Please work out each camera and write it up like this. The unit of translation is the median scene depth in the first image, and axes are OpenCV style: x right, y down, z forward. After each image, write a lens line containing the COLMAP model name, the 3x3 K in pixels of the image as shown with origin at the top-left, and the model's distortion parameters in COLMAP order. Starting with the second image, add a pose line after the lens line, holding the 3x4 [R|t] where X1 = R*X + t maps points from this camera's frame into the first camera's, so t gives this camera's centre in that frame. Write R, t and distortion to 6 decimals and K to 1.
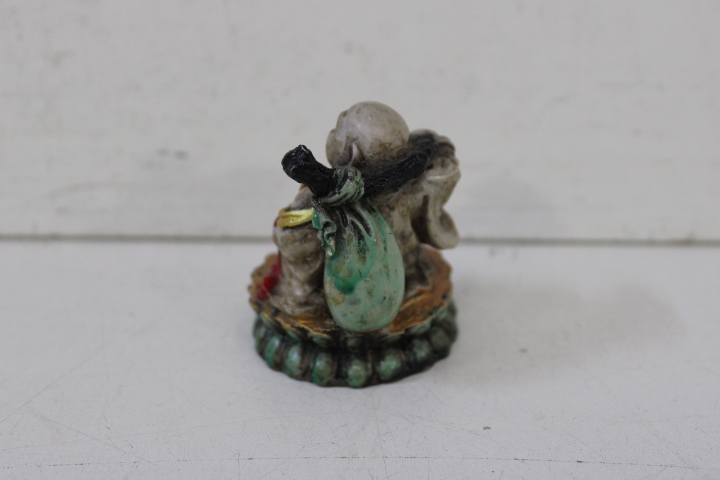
lens RADIAL K [[1074.3, 0, 360.0], [0, 1074.3, 240.0], [0, 0, 1]] dist [-0.030909, 0.038548]
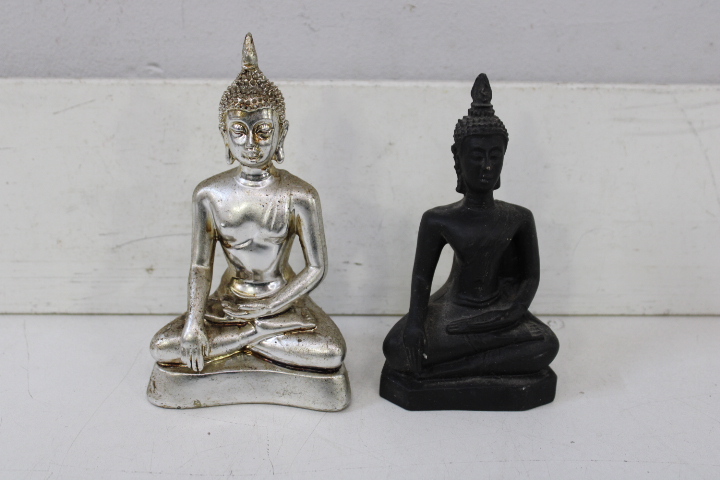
lens RADIAL K [[966.9, 0, 357.3], [0, 966.9, 237.7], [0, 0, 1]] dist [-0.050387, 0.049524]
pose [[0.998636, -0.003482, 0.052105, -0.248714], [0.001762, 0.999453, 0.033023, -0.170683], [-0.052191, -0.032886, 0.998095, -0.455009]]
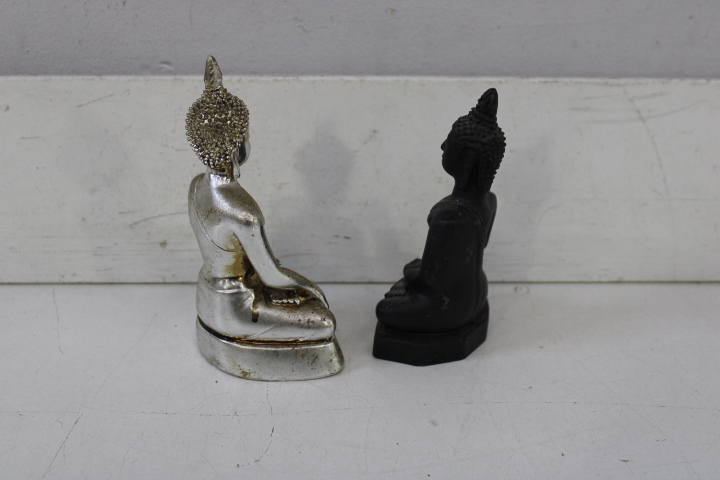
lens RADIAL K [[936.8, 0, 362.3], [0, 936.8, 246.6], [0, 0, 1]] dist [-0.054234, 0.006365]
pose [[0.998496, -0.009604, 0.053968, -0.232055], [0.006855, 0.998680, 0.050900, -0.148995], [-0.054386, -0.050453, 0.997245, -0.604215]]
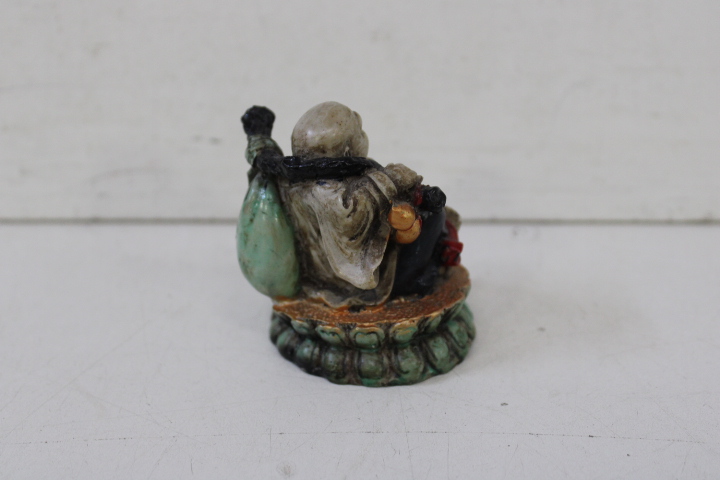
lens RADIAL K [[1079.1, 0, 360.0], [0, 1079.1, 240.0], [0, 0, 1]] dist [-0.035151, 0.045815]
pose [[0.999341, -0.005995, -0.035792, 0.011252], [0.007140, 0.999464, 0.031951, -0.016002], [0.035582, -0.032185, 0.998848, -0.045179]]
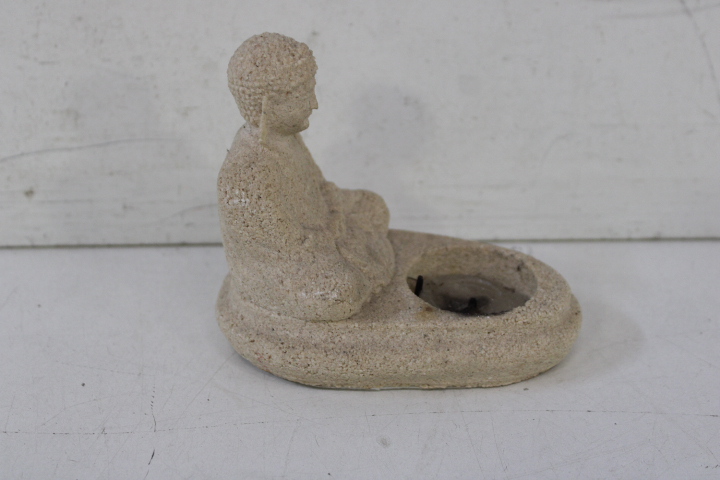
lens RADIAL K [[1090.4, 0, 360.0], [0, 1090.4, 240.0], [0, 0, 1]] dist [-0.023469, 0.054490]
pose [[0.998892, -0.021548, 0.041845, -0.128902], [0.017892, 0.996147, 0.085858, -0.125005], [-0.043534, -0.085014, 0.995428, -0.364076]]
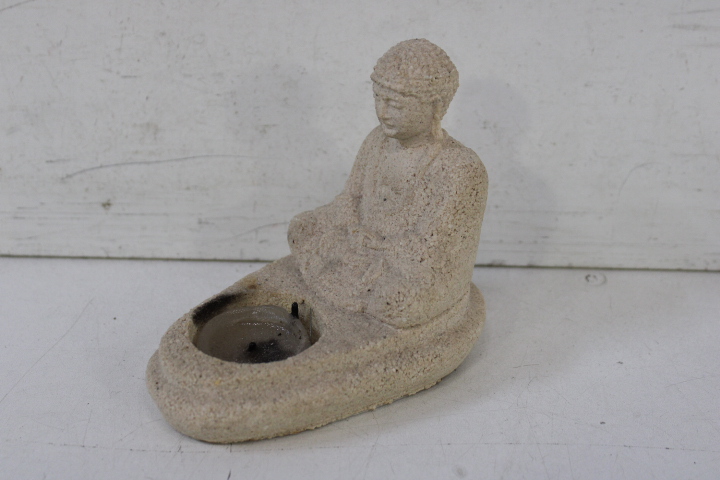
lens RADIAL K [[1090.4, 0, 360.0], [0, 1090.4, 240.0], [0, 0, 1]] dist [-0.023469, 0.054490]
pose [[0.999935, 0.011361, 0.001097, -0.165796], [-0.011413, 0.996486, 0.082984, -0.147834], [-0.000150, -0.082991, 0.996550, -0.358067]]
